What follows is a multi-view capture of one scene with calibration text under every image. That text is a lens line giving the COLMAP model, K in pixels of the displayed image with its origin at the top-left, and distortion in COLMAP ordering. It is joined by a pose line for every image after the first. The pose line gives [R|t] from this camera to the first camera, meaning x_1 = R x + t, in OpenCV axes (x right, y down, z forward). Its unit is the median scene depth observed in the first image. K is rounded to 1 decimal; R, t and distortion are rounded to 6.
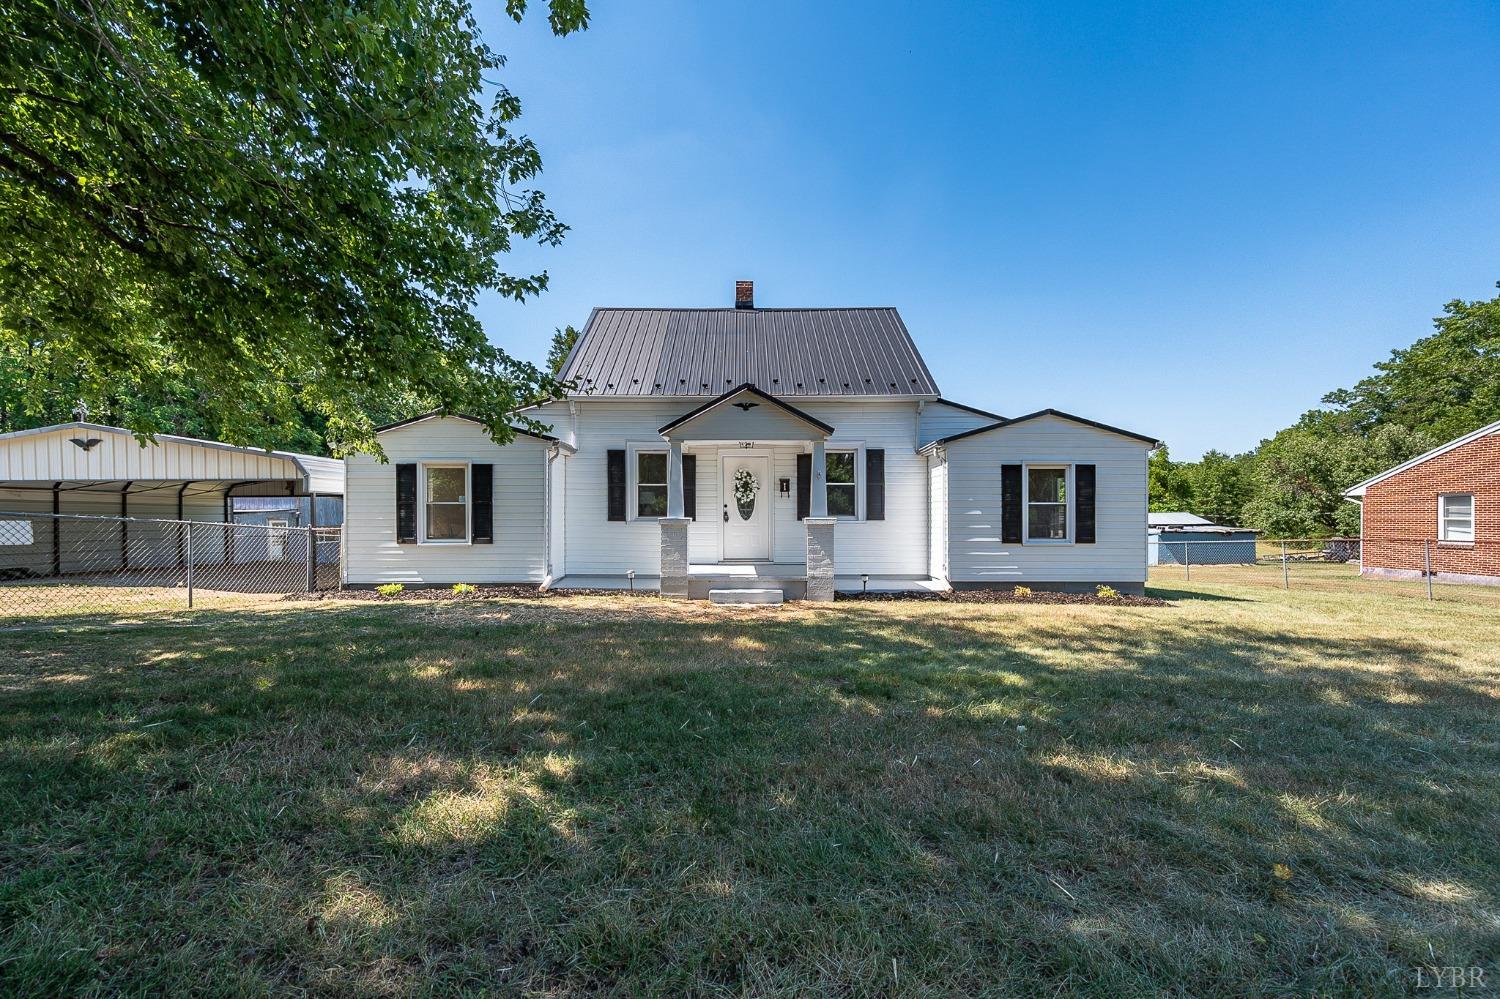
lens RADIAL K [[601.3, 0, 750.0], [0, 601.3, 499.5], [0, 0, 1]] dist [-0.000958, -0.000430]
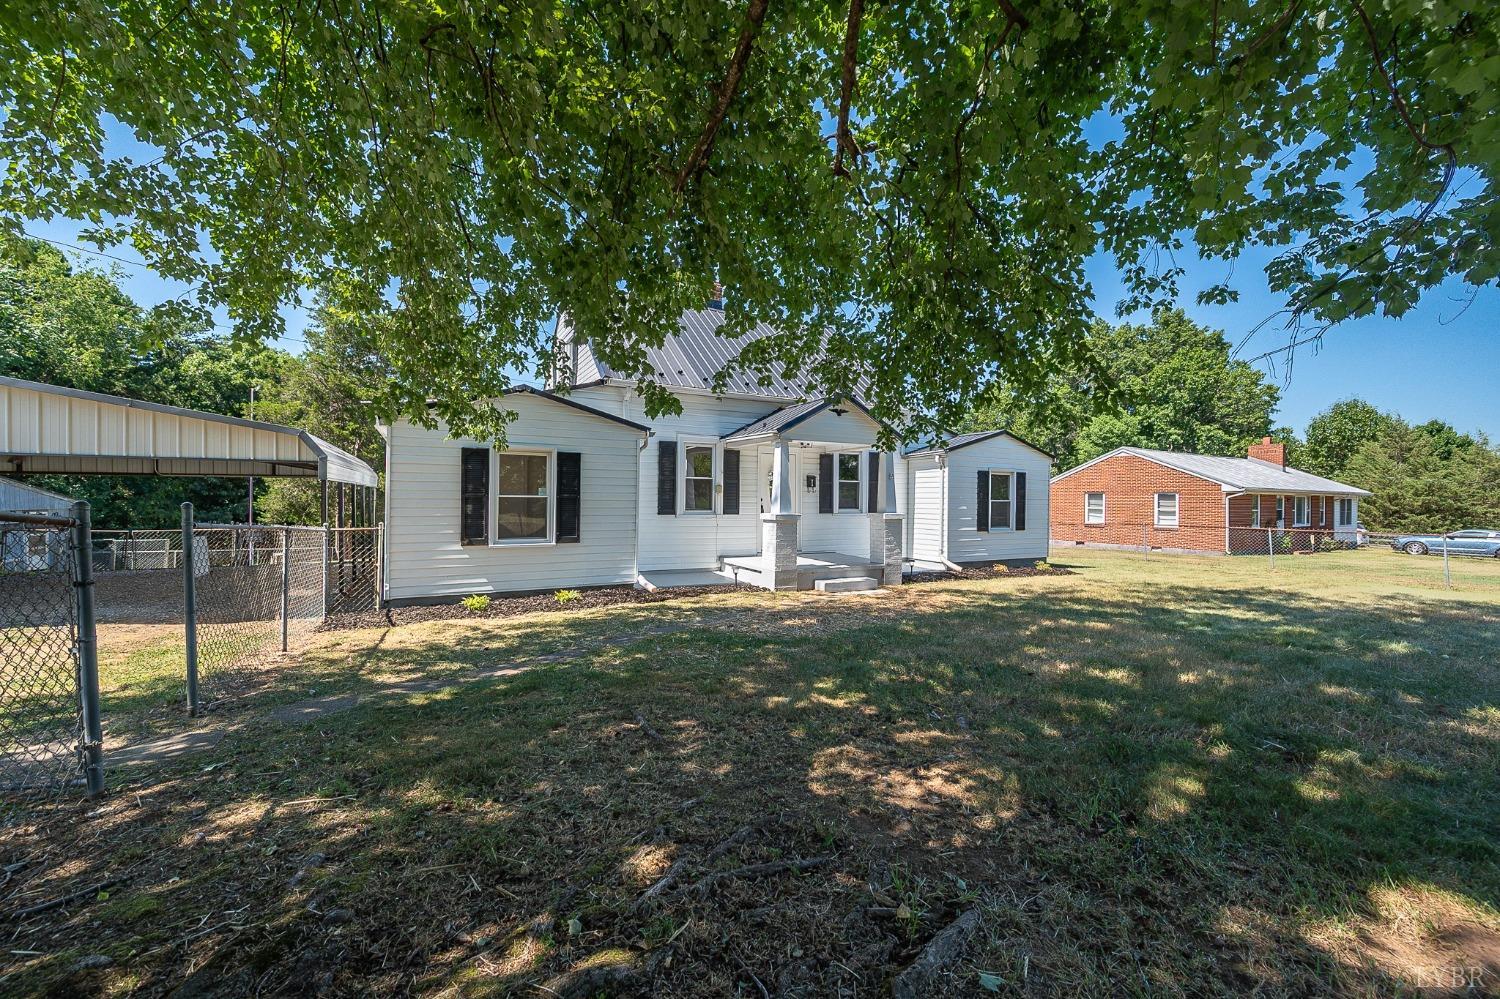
lens RADIAL K [[601.3, 0, 750.0], [0, 601.3, 499.5], [0, 0, 1]] dist [-0.000958, -0.000430]
pose [[0.871824, 0.007113, 0.489767, -0.598639], [-0.021788, 0.999468, 0.024270, -0.015853], [-0.489334, -0.031830, 0.871516, 0.098290]]
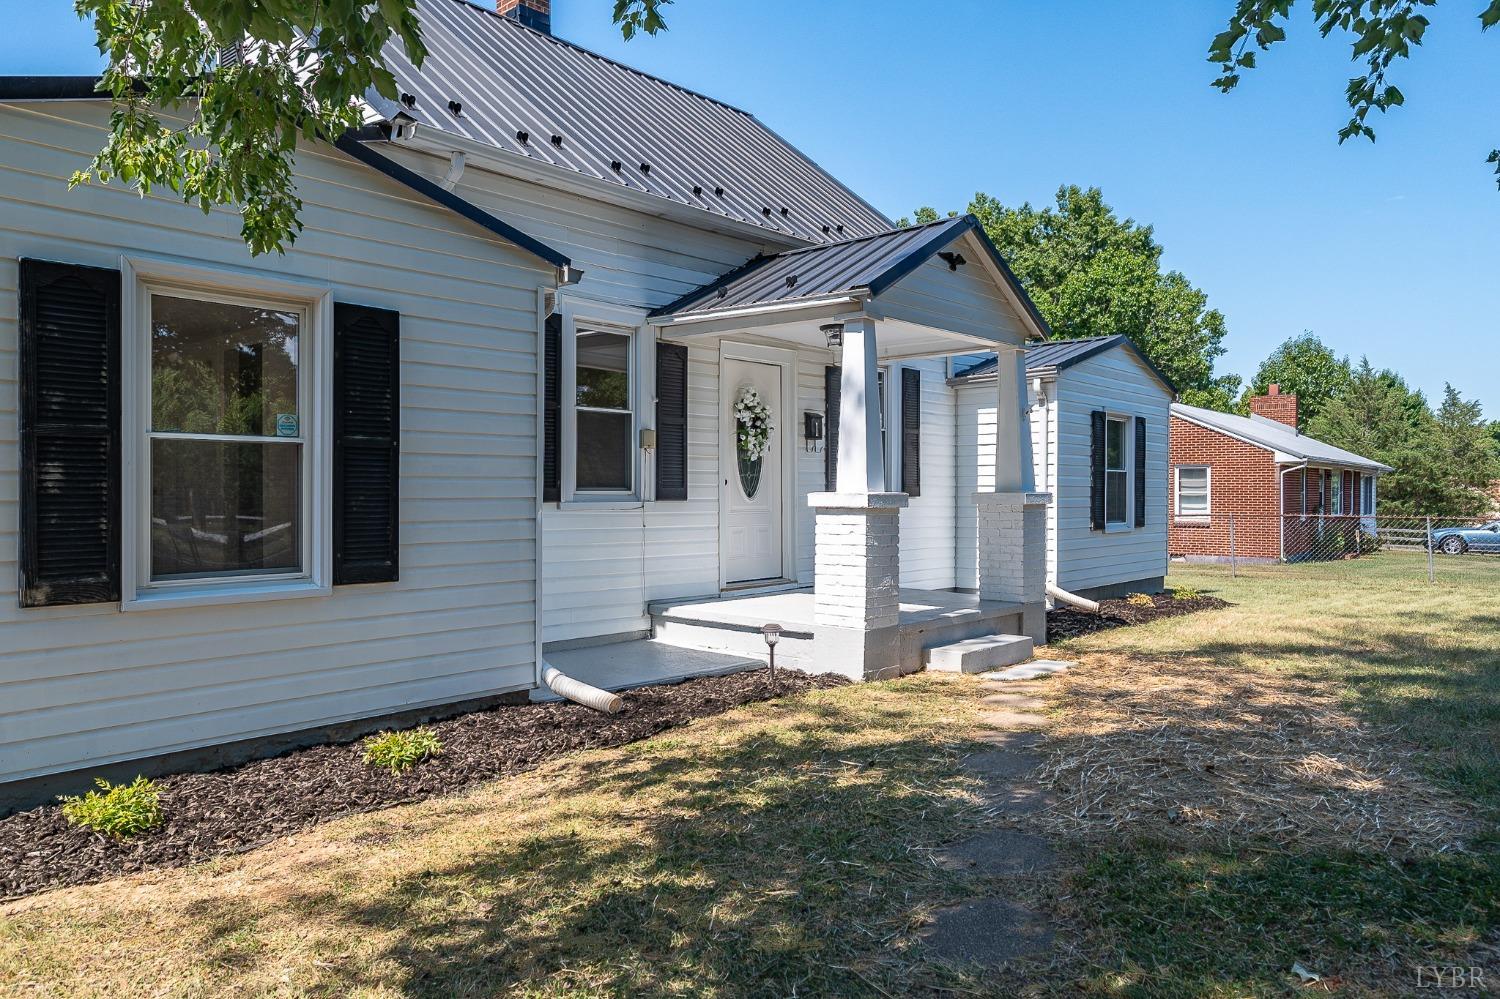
lens RADIAL K [[1062.5, 0, 750.0], [0, 1062.5, 499.5], [0, 0, 1]] dist [0.000267, -0.000742]
pose [[0.643877, -0.006502, 0.765101, -0.665935], [-0.018914, 0.999523, 0.024411, 0.016110], [-0.764895, -0.030188, 0.643447, 0.493051]]
